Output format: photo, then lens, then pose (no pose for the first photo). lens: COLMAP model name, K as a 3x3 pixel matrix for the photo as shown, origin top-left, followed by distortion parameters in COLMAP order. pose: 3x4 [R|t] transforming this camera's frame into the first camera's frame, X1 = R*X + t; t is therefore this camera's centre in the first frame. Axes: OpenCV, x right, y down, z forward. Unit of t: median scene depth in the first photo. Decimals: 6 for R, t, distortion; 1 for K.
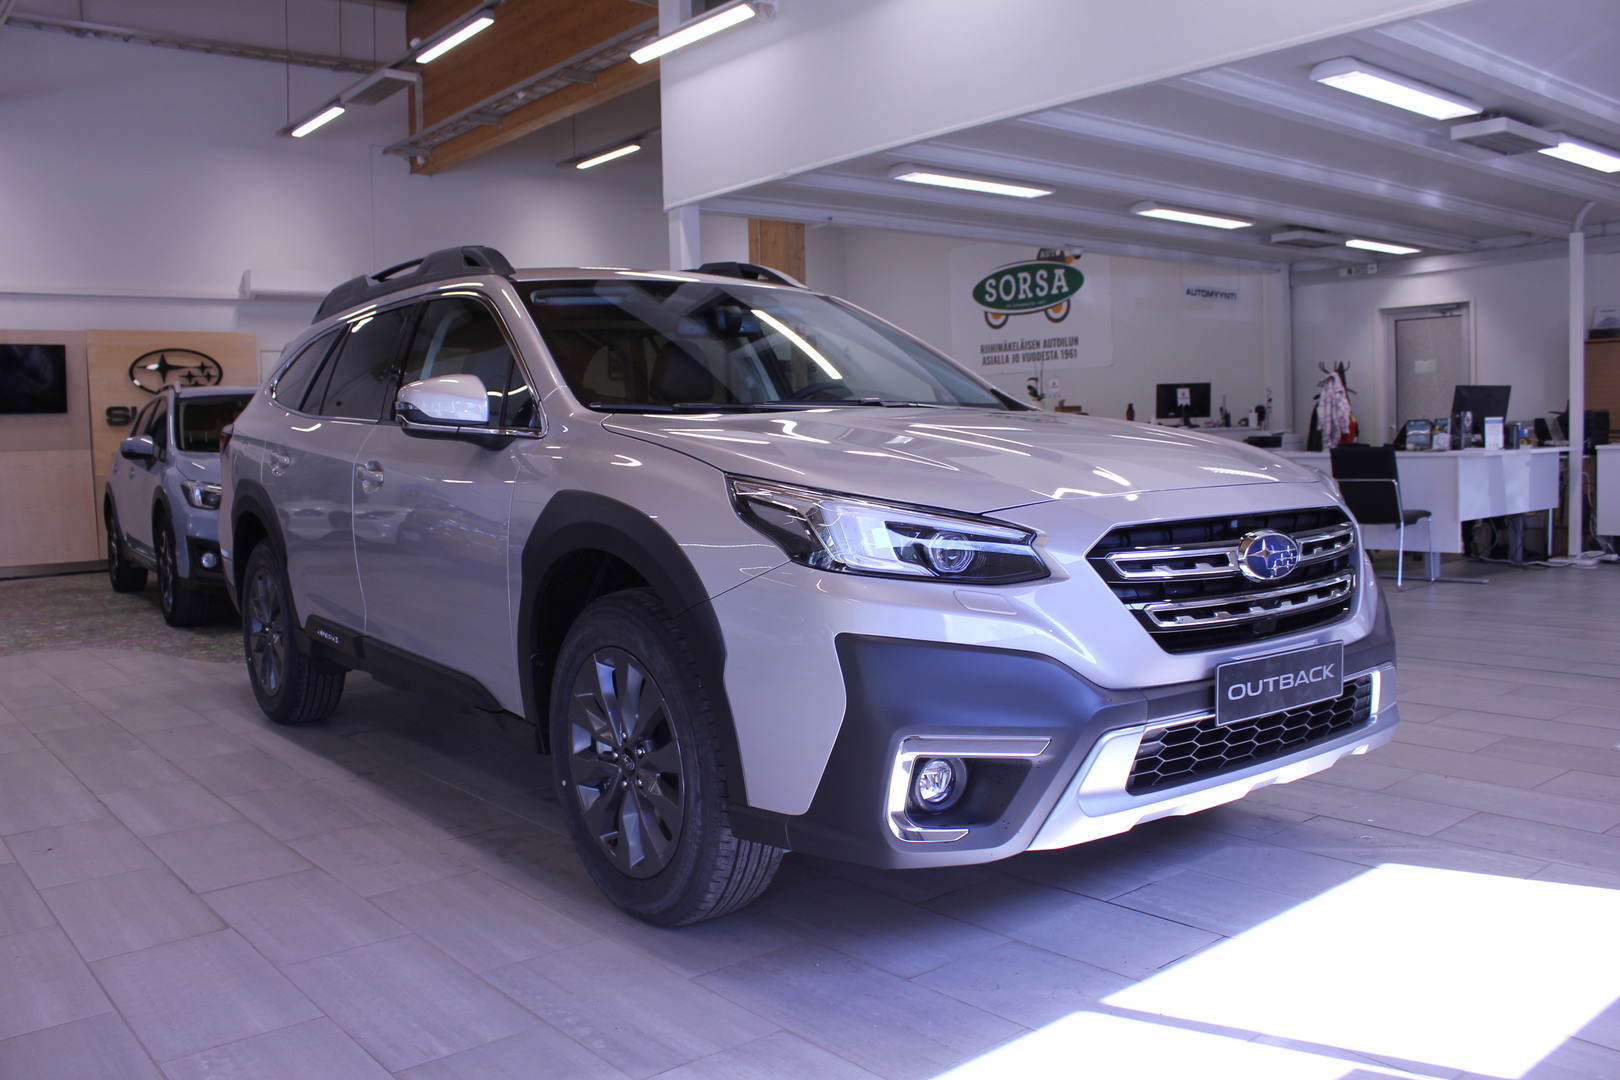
lens RADIAL K [[1347.2, 0, 805.6], [0, 1347.2, 512.7], [0, 0, 1]] dist [-0.157567, 0.128128]
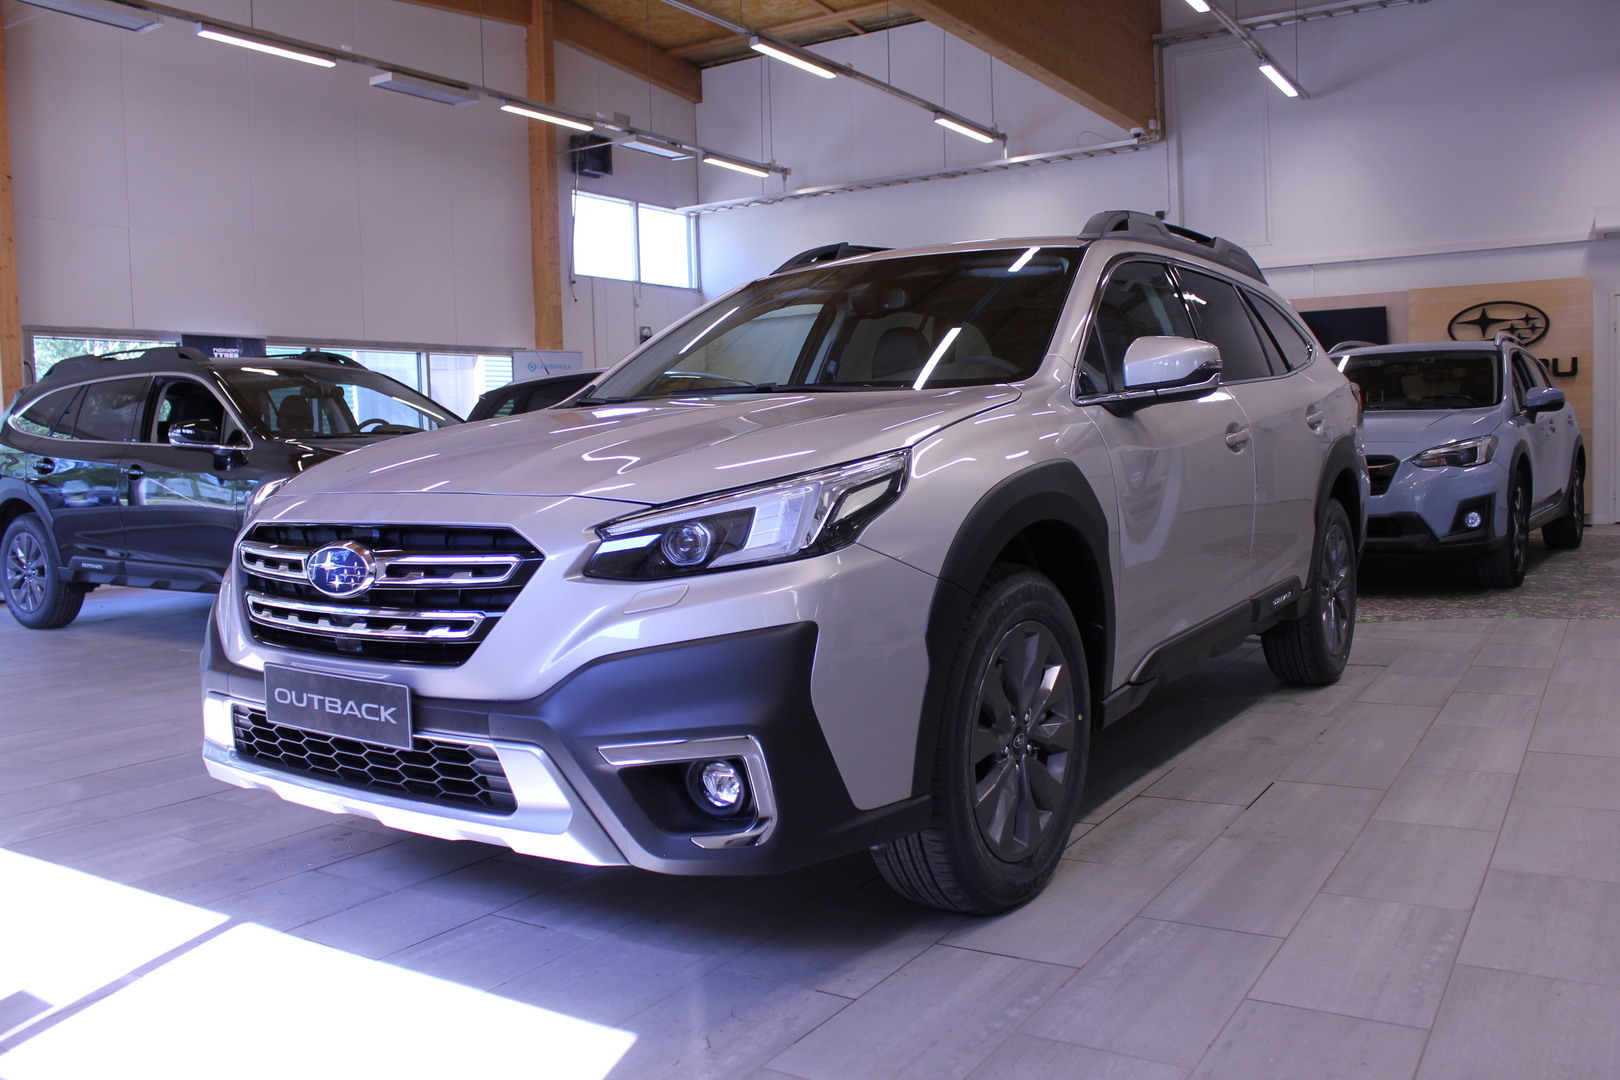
lens RADIAL K [[1347.2, 0, 805.6], [0, 1347.2, 512.7], [0, 0, 1]] dist [-0.157567, 0.128128]
pose [[0.310805, 0.068524, -0.948000, 1.325917], [-0.027738, 0.997627, 0.063017, -0.075095], [0.950069, 0.006710, 0.311968, 1.012364]]
